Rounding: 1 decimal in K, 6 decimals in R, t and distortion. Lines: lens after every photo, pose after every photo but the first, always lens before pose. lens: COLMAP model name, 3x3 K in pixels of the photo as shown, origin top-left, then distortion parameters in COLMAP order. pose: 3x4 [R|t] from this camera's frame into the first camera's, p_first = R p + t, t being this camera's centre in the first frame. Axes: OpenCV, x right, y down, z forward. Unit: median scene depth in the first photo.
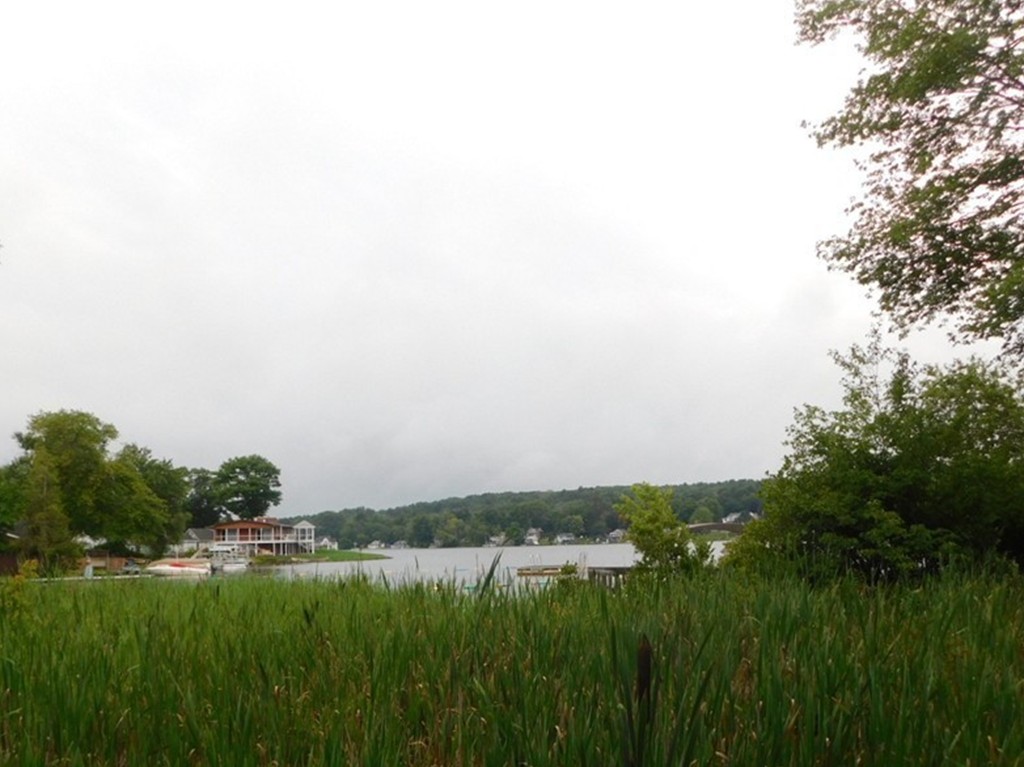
lens RADIAL K [[683.9, 0, 512.0], [0, 683.9, 383.5], [0, 0, 1]] dist [-0.028001, -0.000745]
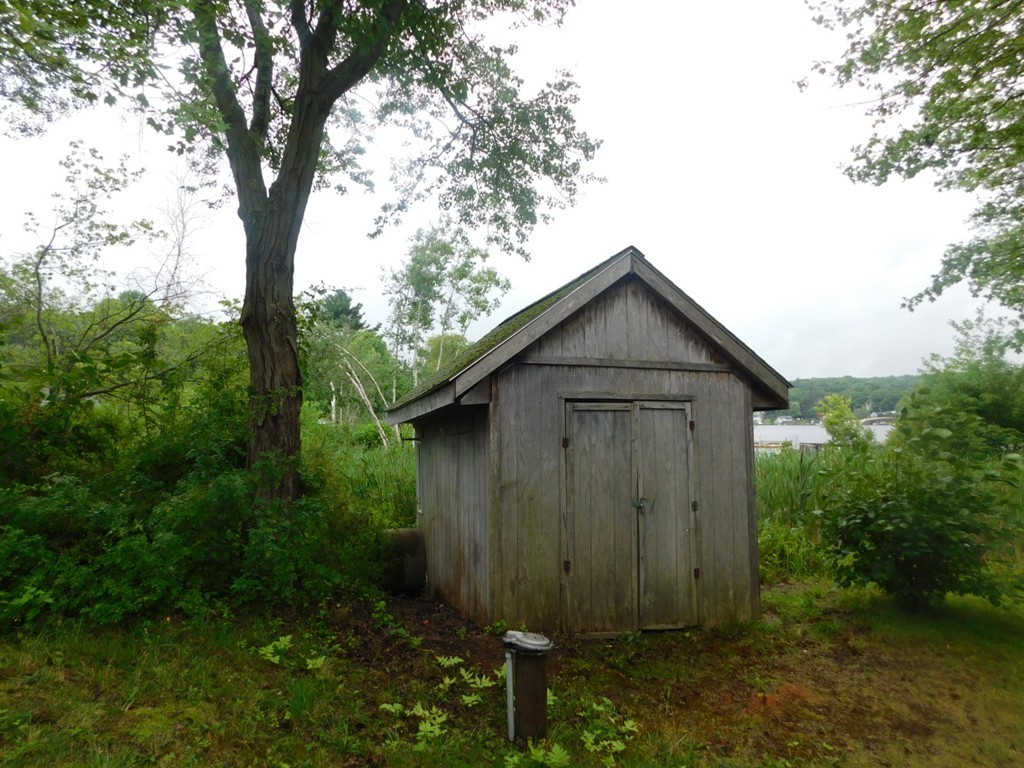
lens RADIAL K [[683.9, 0, 512.0], [0, 683.9, 384.0], [0, 0, 1]] dist [-0.028001, -0.000745]
pose [[0.953249, -0.009070, -0.302048, -0.020033], [0.063455, 0.983272, 0.170735, -0.079490], [0.295447, -0.181919, 0.937879, -0.293186]]
